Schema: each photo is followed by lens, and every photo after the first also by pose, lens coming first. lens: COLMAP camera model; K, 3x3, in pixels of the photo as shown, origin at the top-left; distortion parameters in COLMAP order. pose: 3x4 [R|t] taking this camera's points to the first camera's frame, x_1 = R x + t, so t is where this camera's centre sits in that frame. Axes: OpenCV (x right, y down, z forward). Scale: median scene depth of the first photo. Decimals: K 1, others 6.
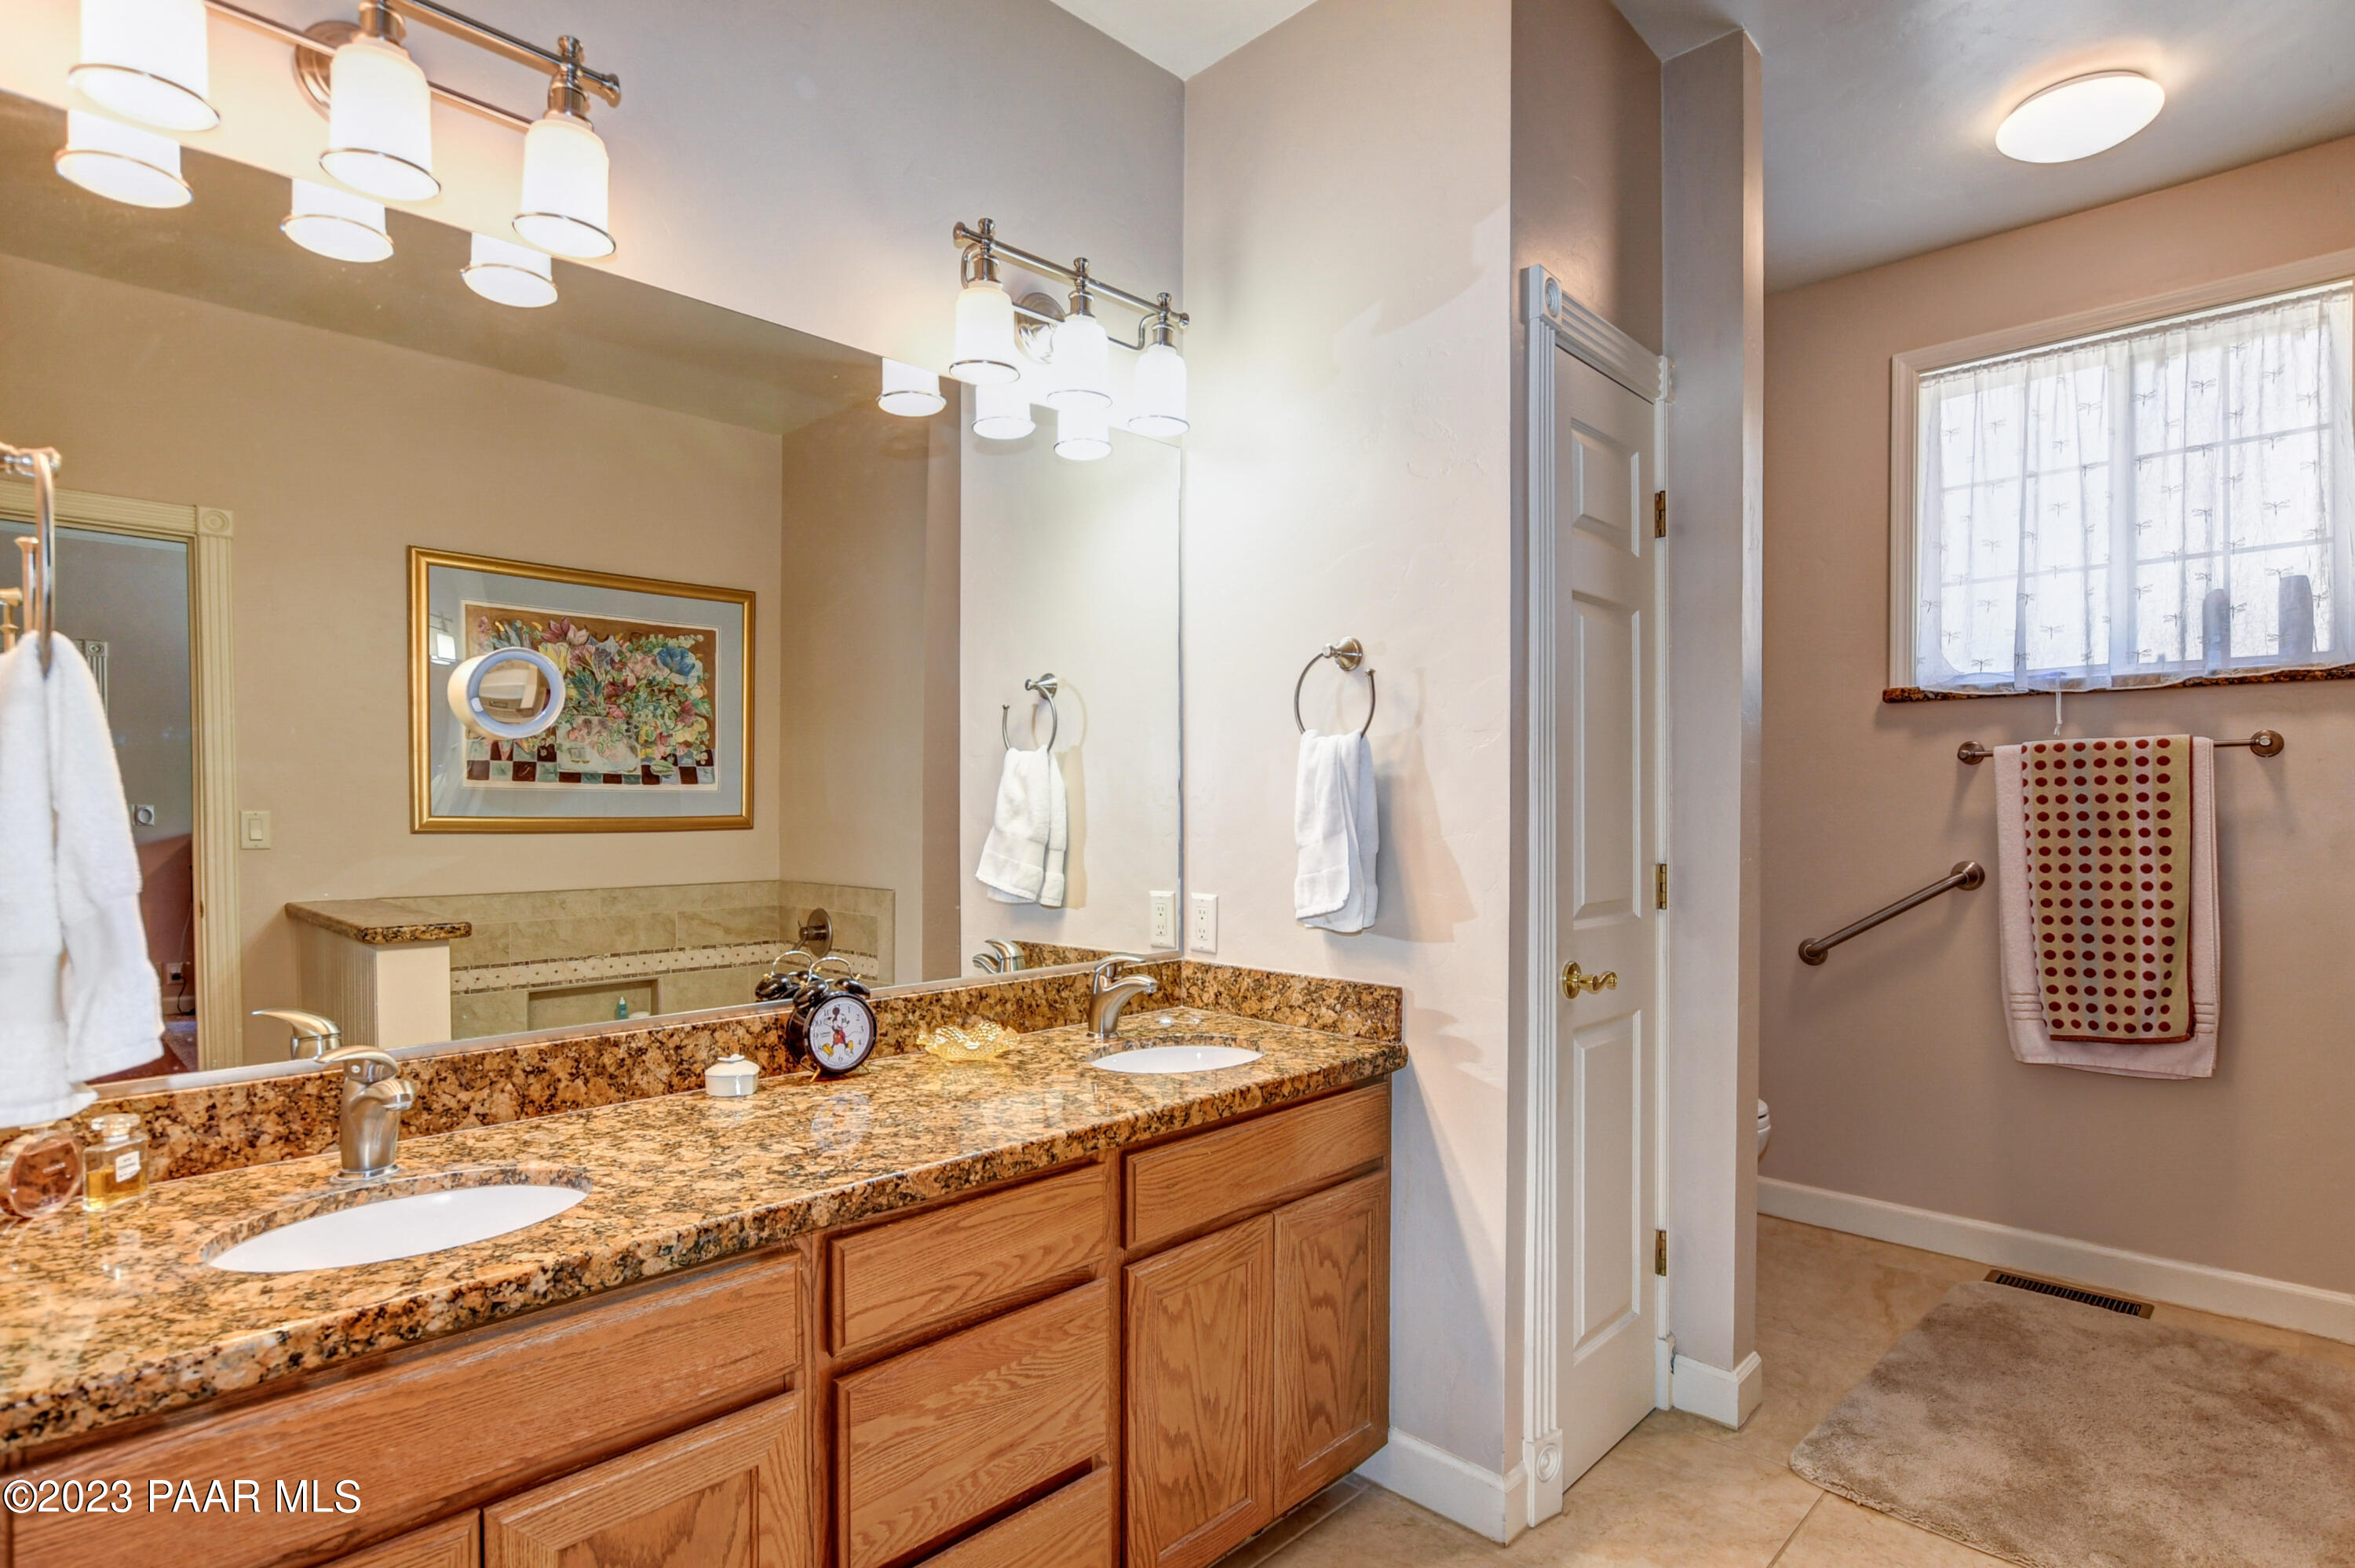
lens RADIAL K [[1202.6, 0, 1185.3], [0, 1202.6, 824.0], [0, 0, 1]] dist [-0.000780, -0.000070]
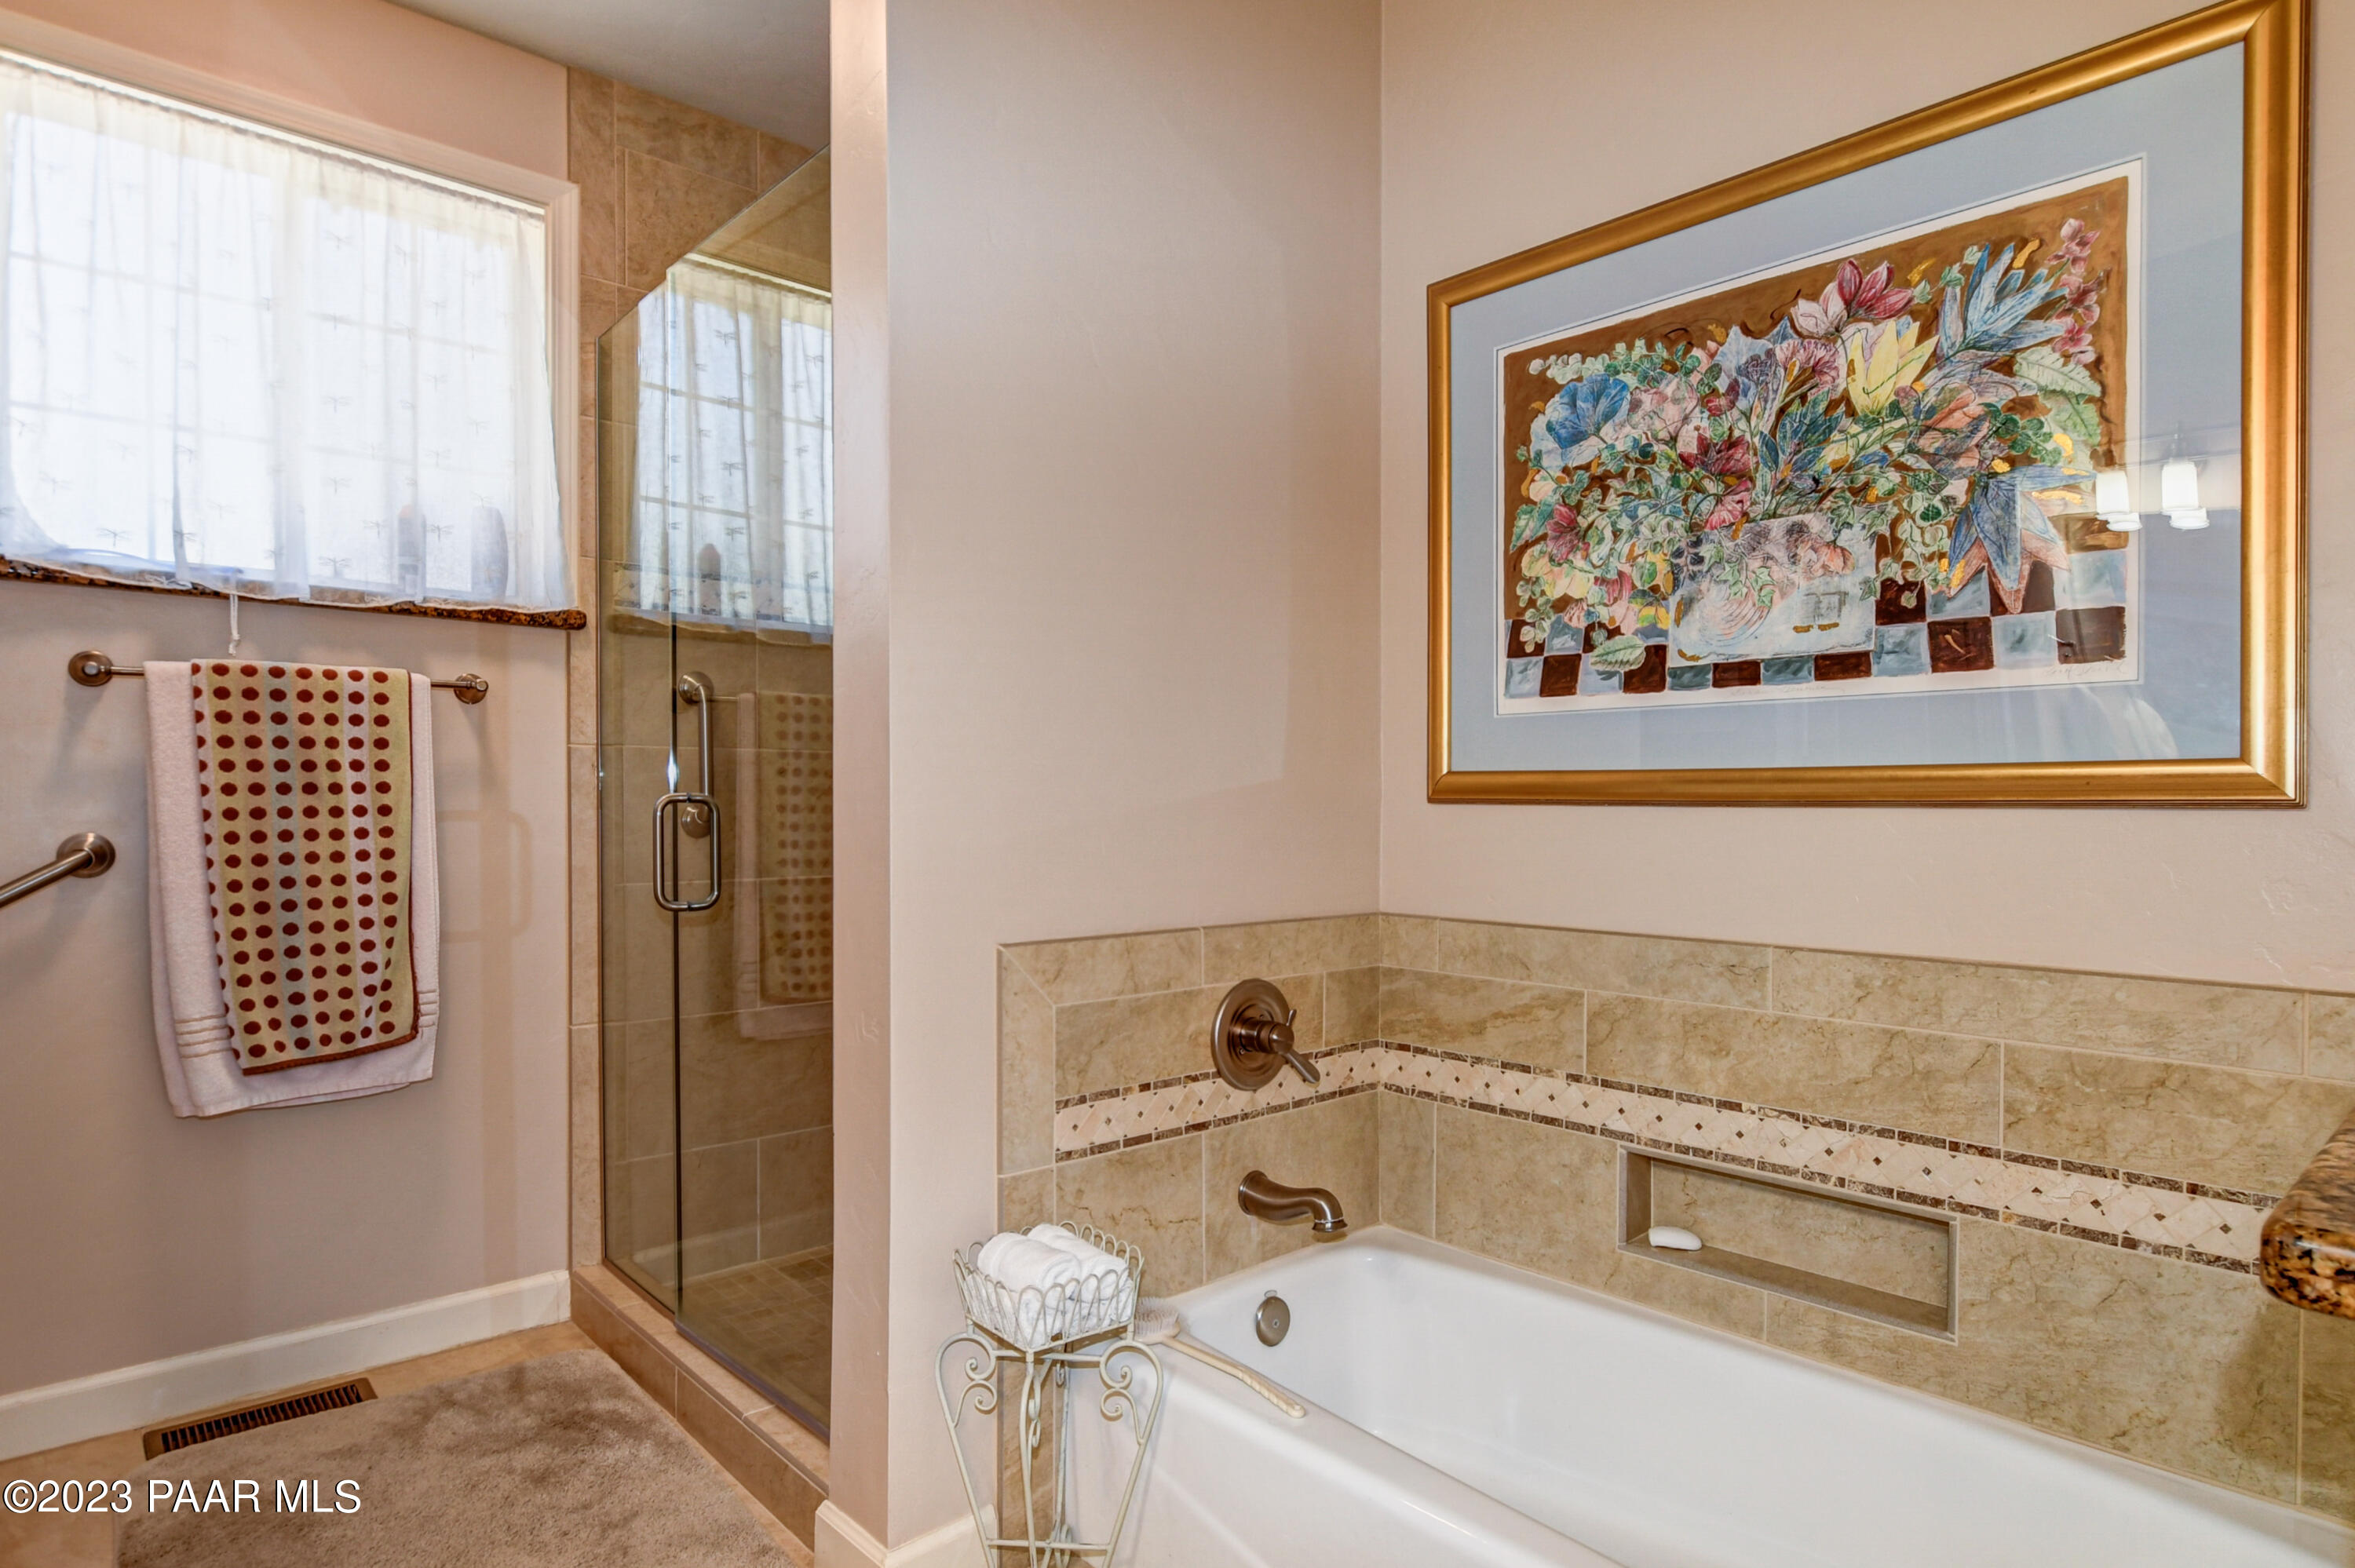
lens RADIAL K [[1266.3, 0, 1180.5], [0, 1266.3, 813.0], [0, 0, 1]] dist [-0.002775, -0.001047]
pose [[0.055188, -0.003288, 0.998471, -0.004698], [0.008133, 0.999963, 0.002844, 0.025273], [-0.998443, 0.007964, 0.055213, 0.405236]]
